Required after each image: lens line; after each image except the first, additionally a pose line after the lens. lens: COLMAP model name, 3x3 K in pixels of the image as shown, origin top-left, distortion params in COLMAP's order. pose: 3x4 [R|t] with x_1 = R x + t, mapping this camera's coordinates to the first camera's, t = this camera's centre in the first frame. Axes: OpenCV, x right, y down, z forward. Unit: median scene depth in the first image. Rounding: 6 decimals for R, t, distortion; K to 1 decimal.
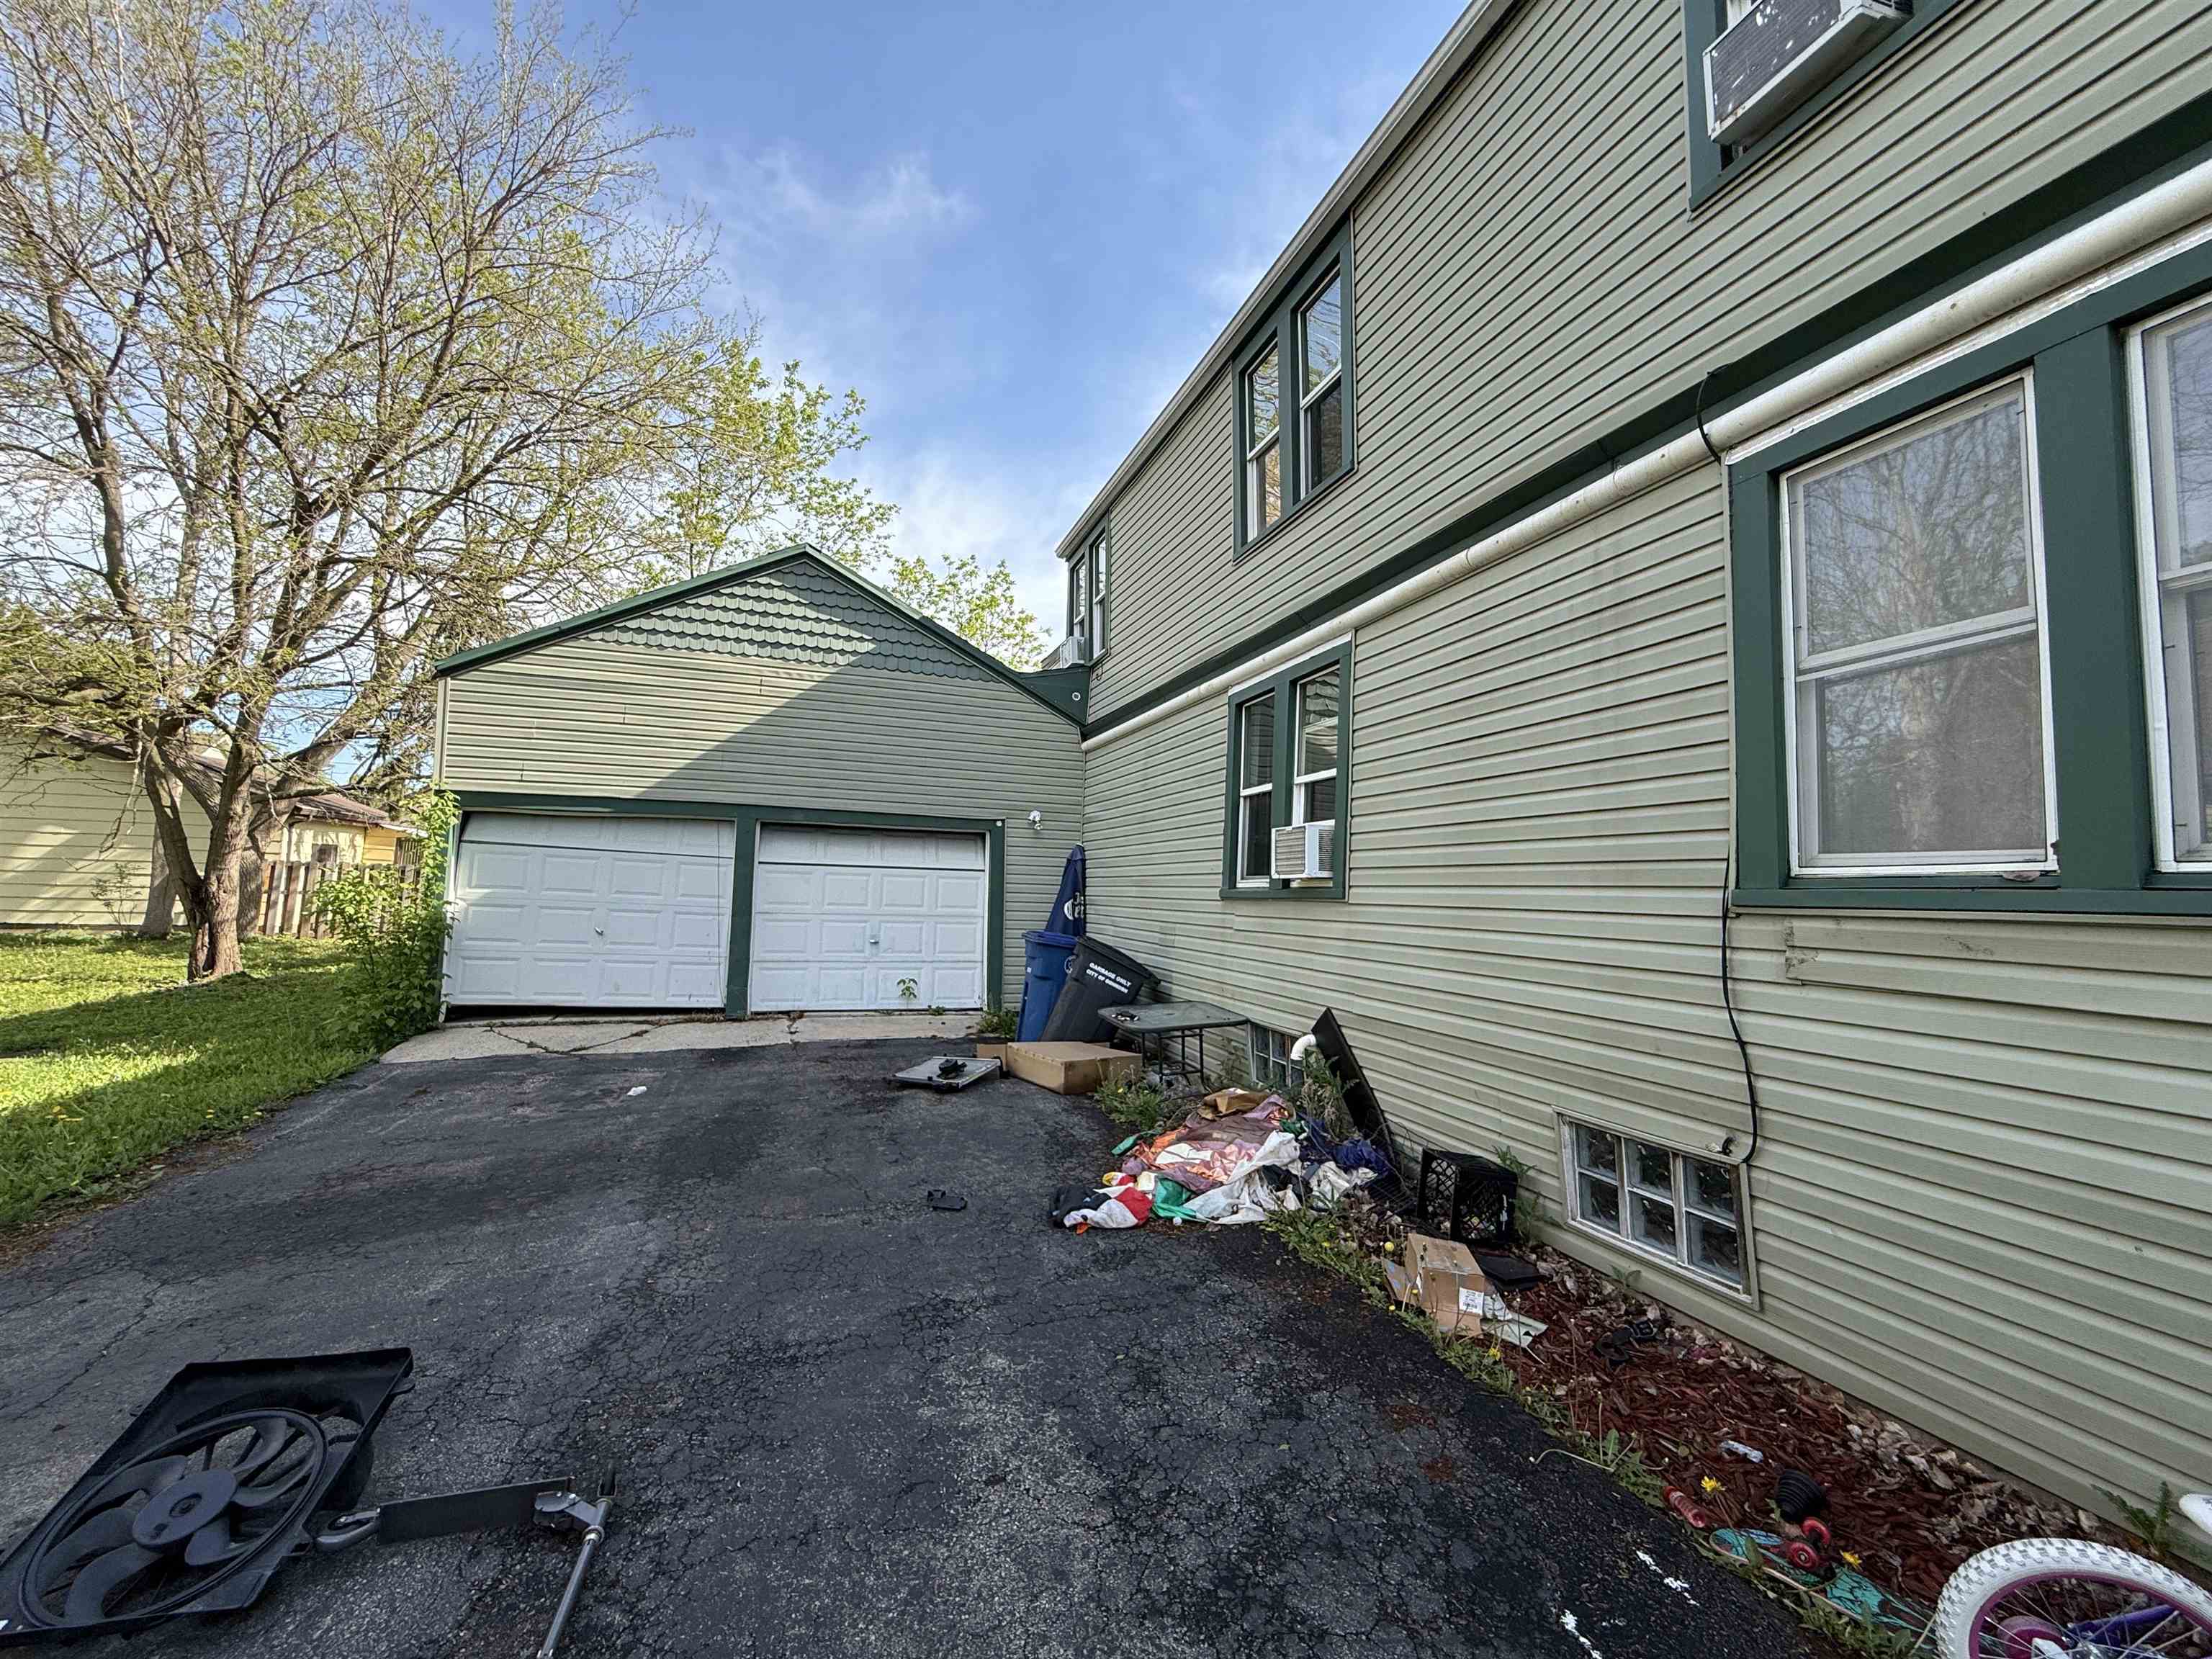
lens RADIAL K [[879.0, 0, 1103.8], [0, 879.0, 825.9], [0, 0, 1]] dist [0.000179, 0.000034]
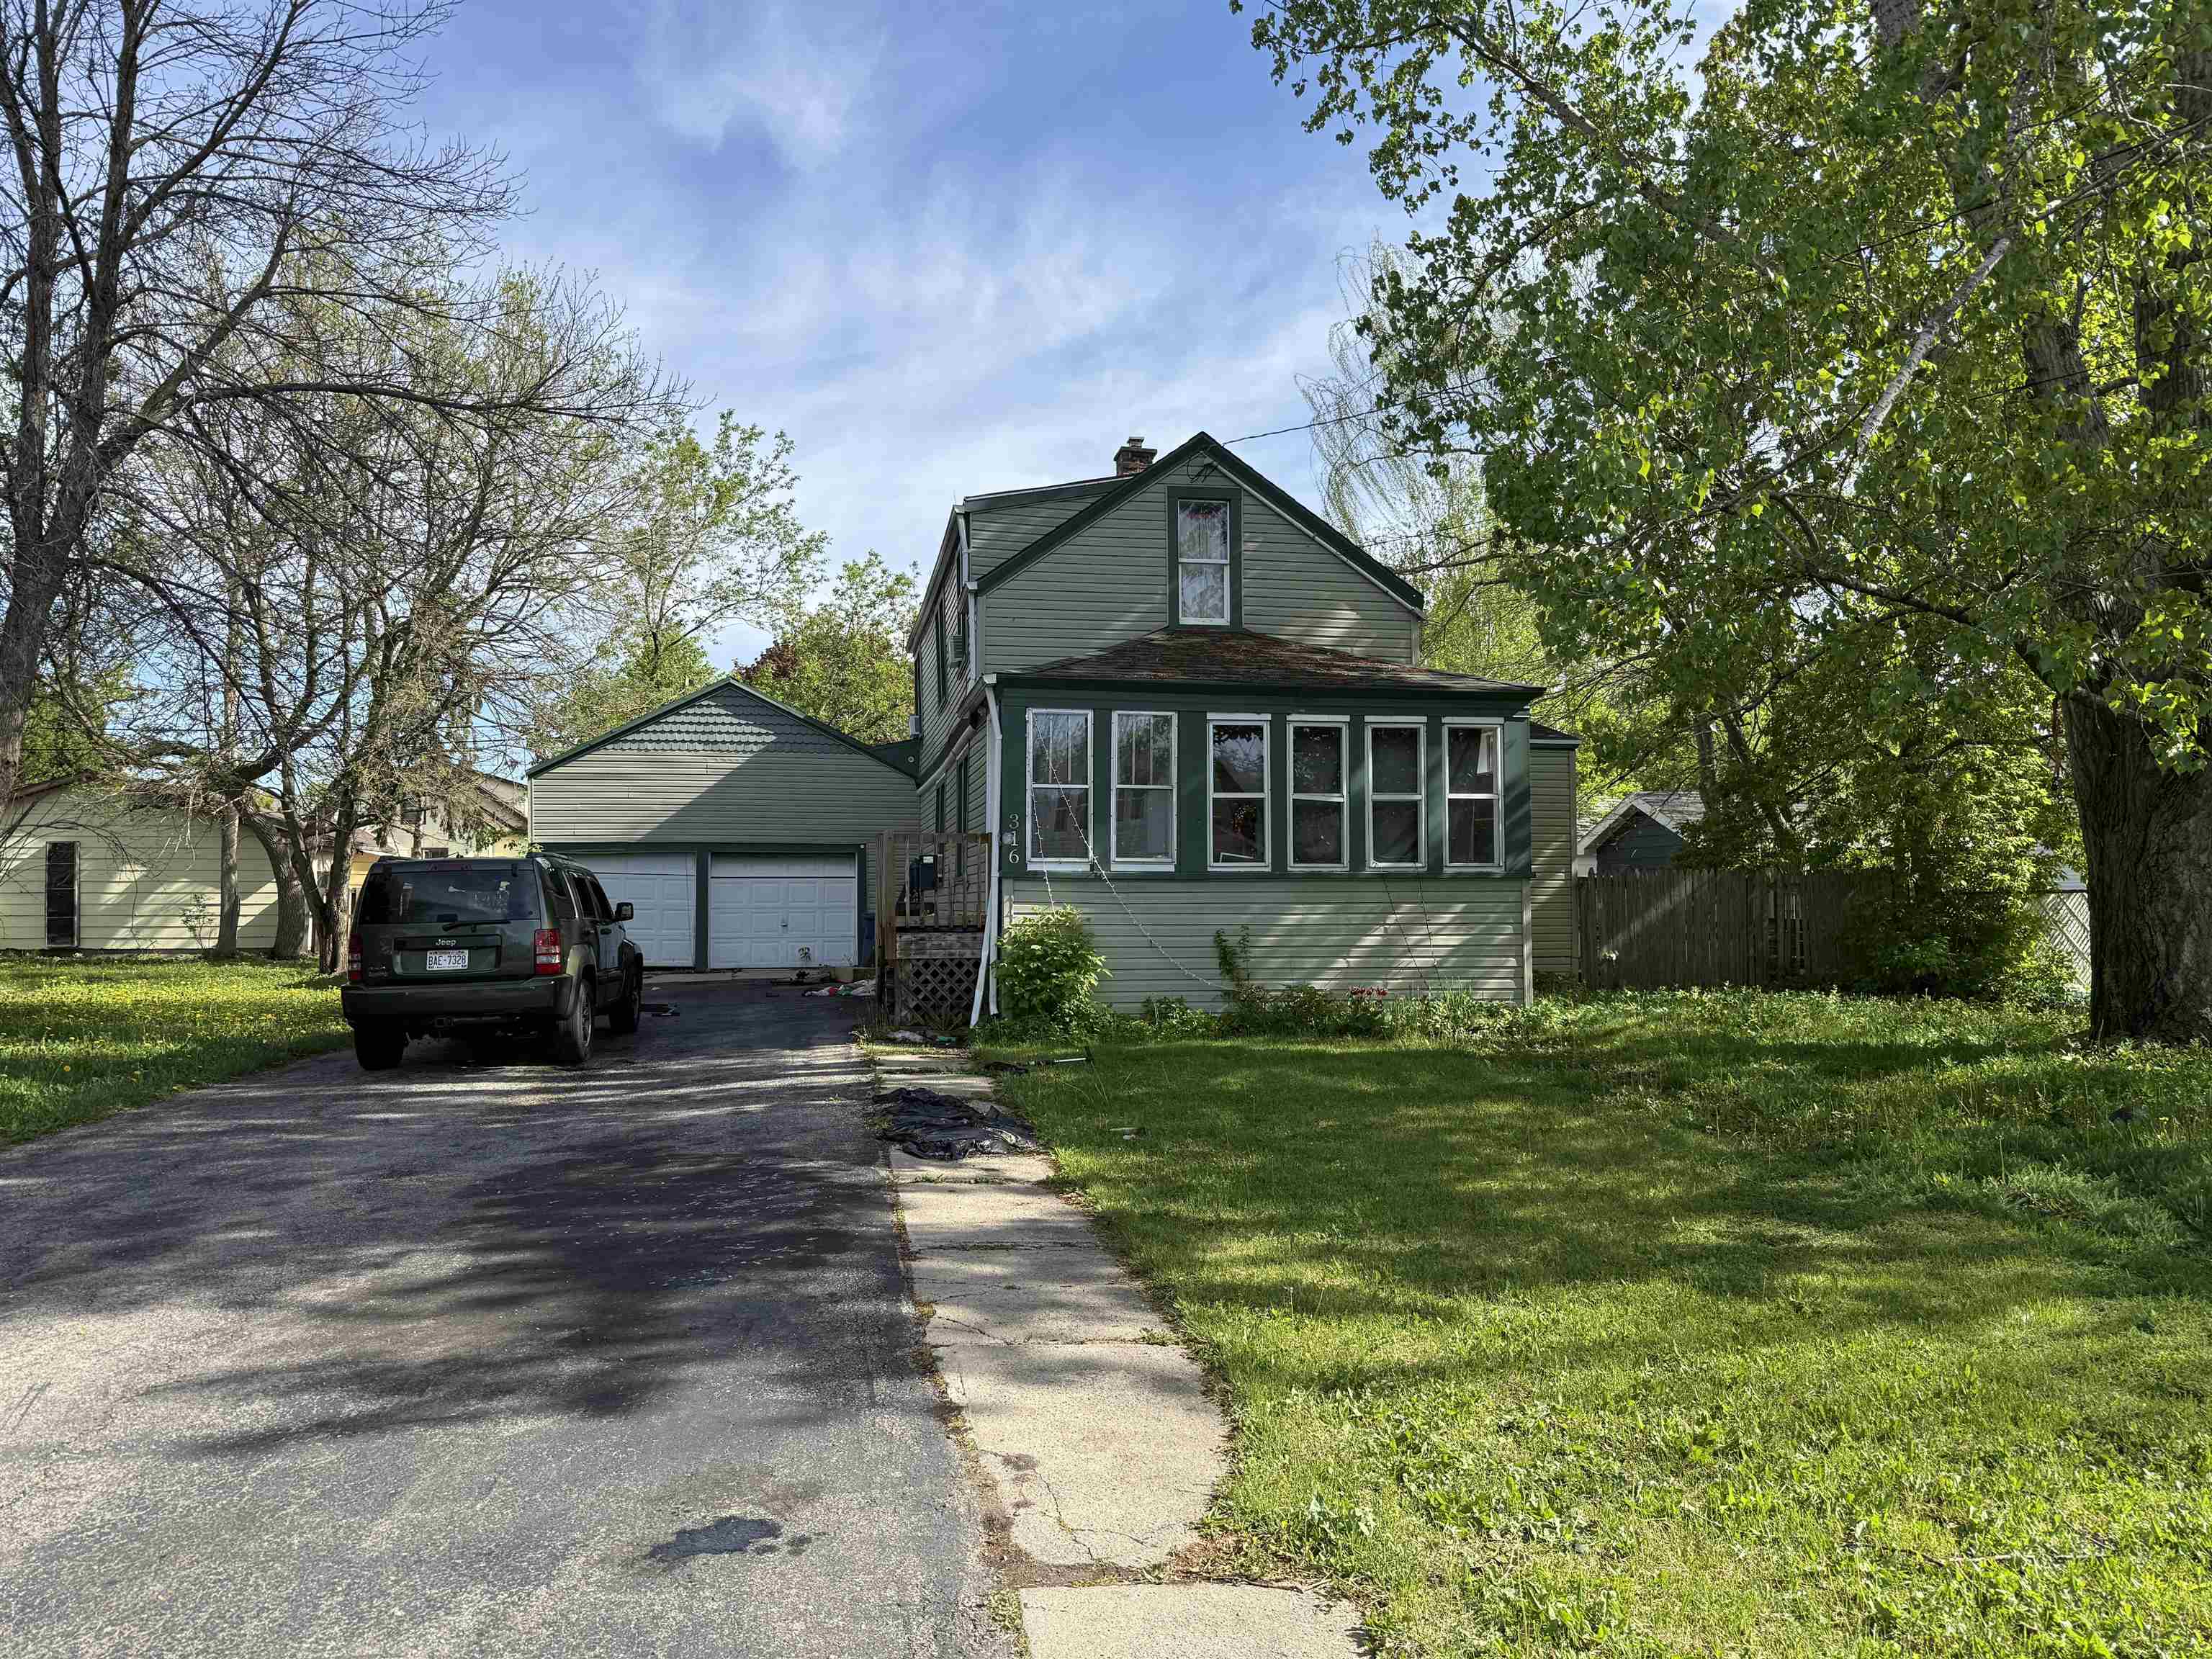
lens RADIAL K [[1574.1, 0, 1111.5], [0, 1574.1, 824.9], [0, 0, 1]] dist [0.187220, -0.343331]
pose [[0.988262, -0.038481, -0.147843, 0.763202], [0.042118, 0.998880, 0.021543, -0.086253], [0.146848, -0.027517, 0.988776, -1.761665]]
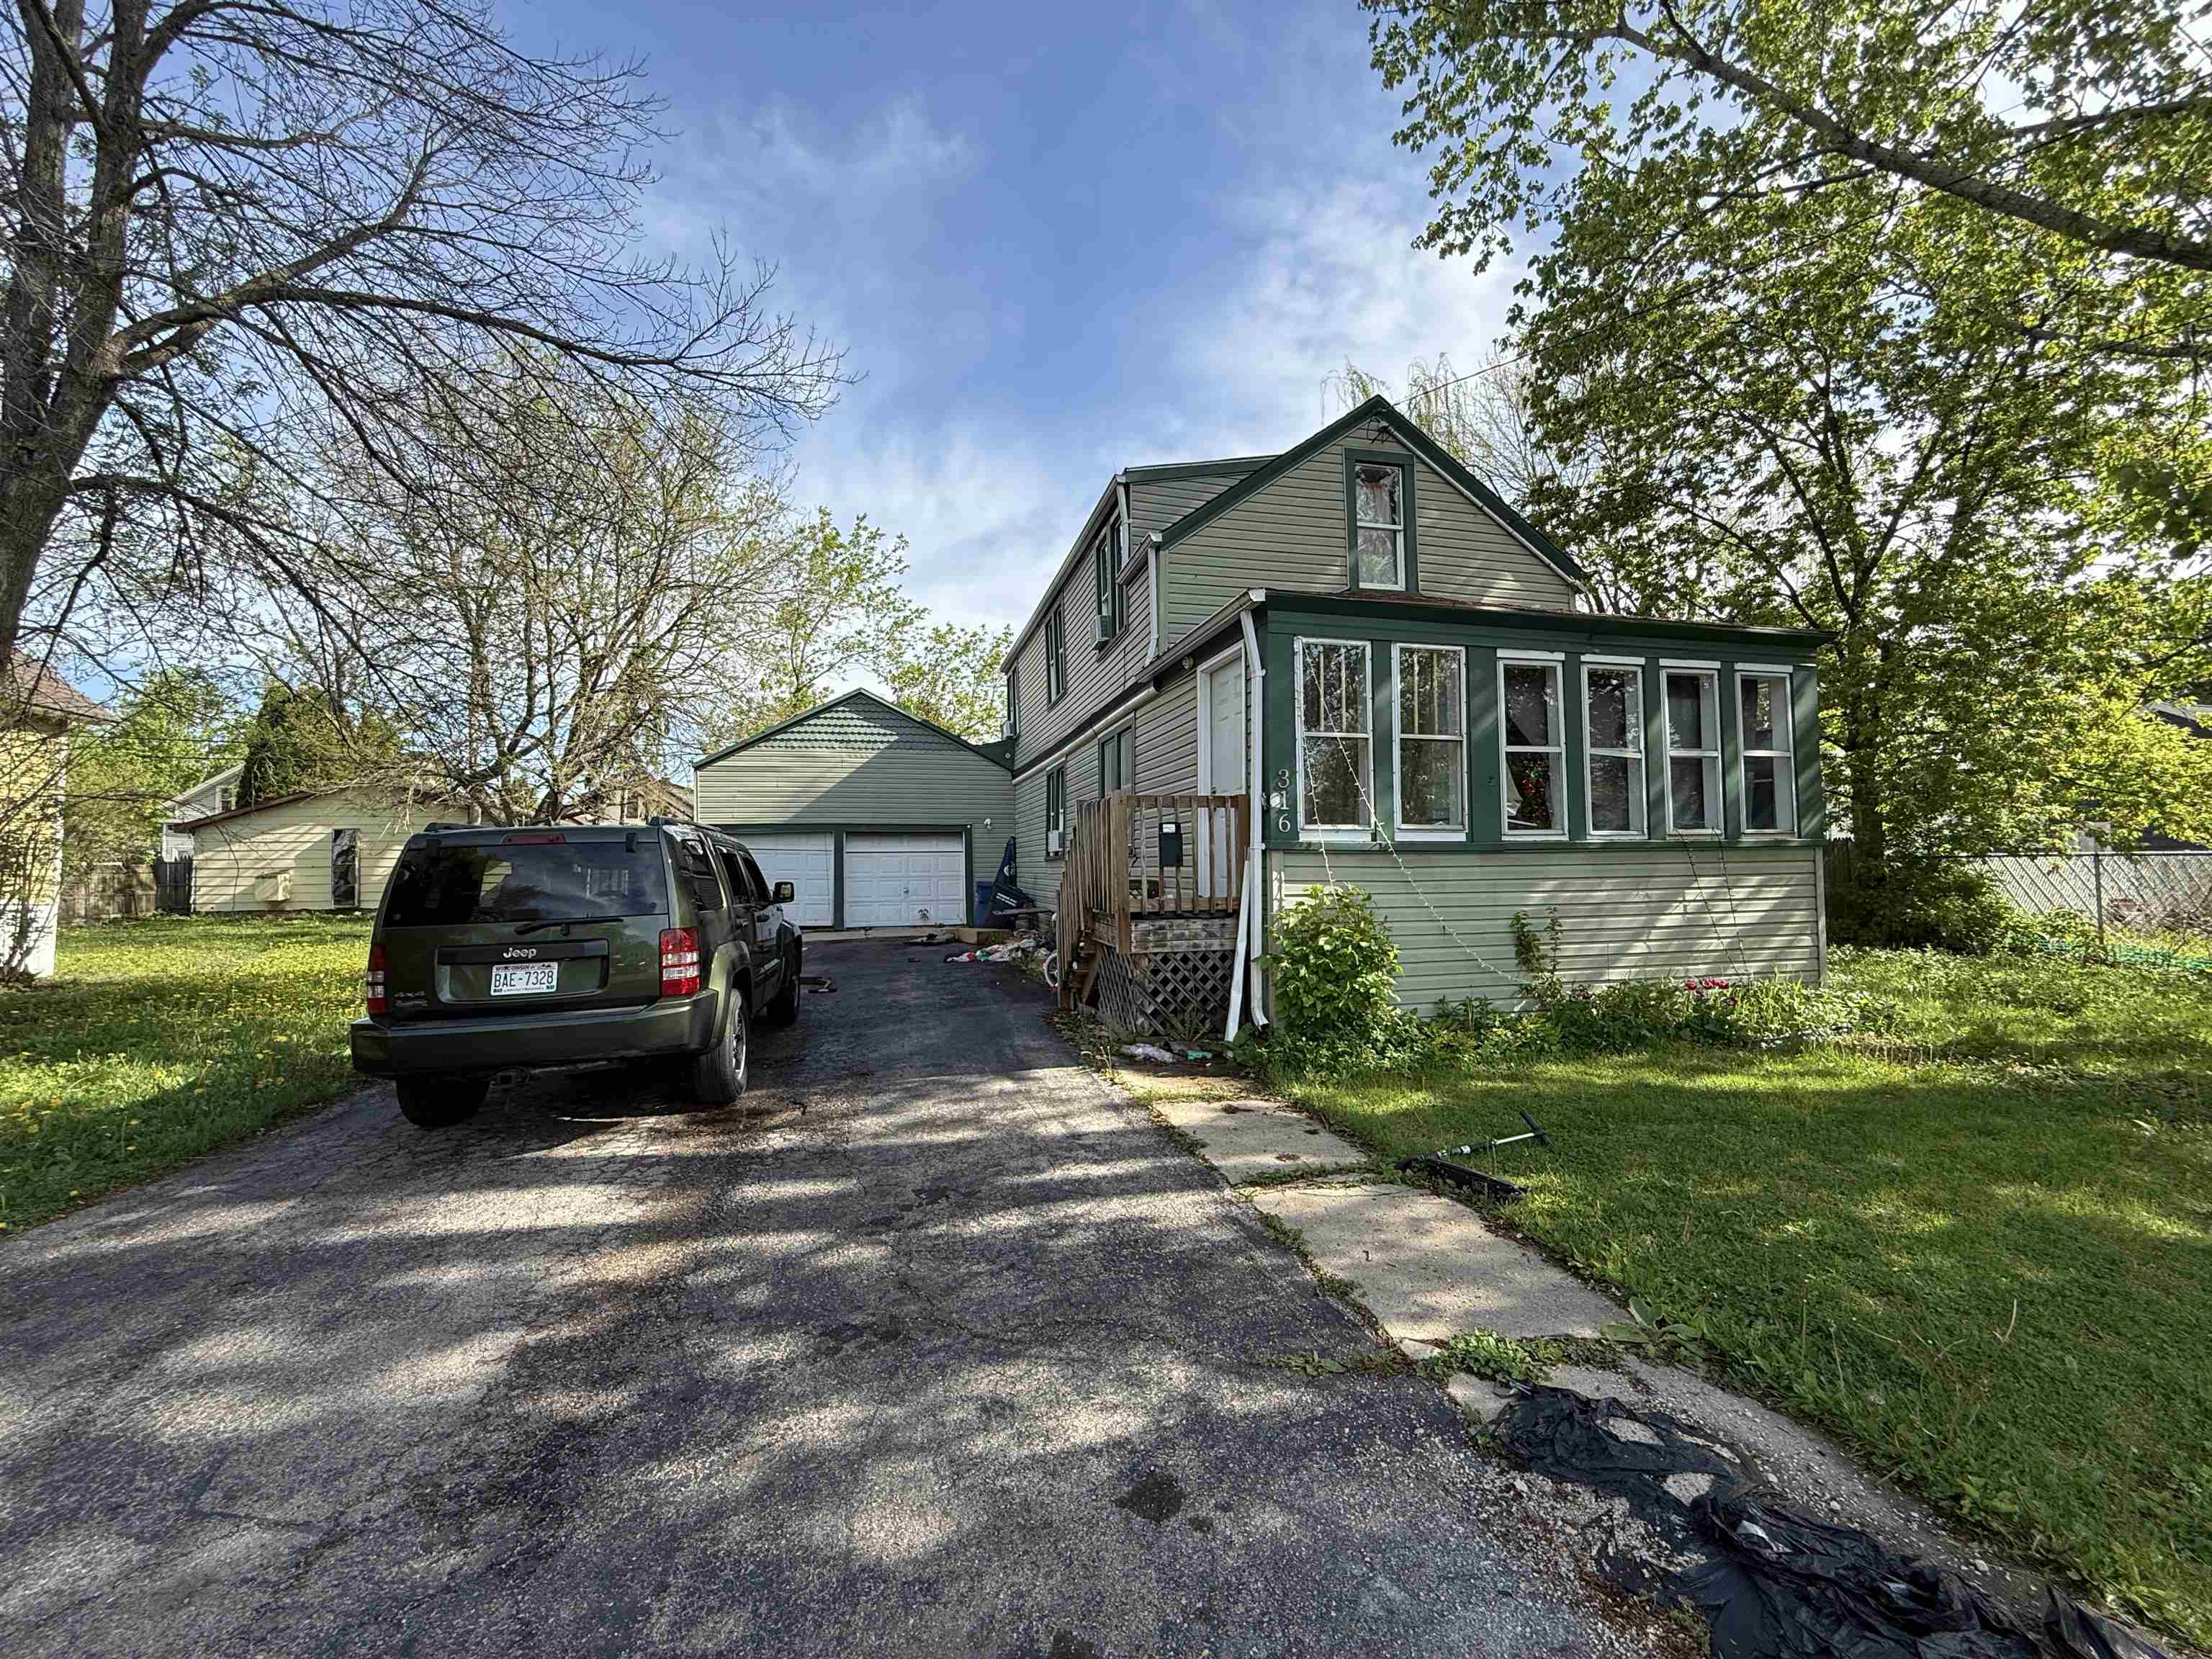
lens RADIAL K [[879.0, 0, 1103.8], [0, 879.0, 825.9], [0, 0, 1]] dist [0.000179, 0.000034]
pose [[0.995899, -0.042914, -0.079649, 0.338458], [0.045377, 0.998538, 0.029364, -0.048800], [0.078272, -0.032858, 0.996390, -0.903377]]
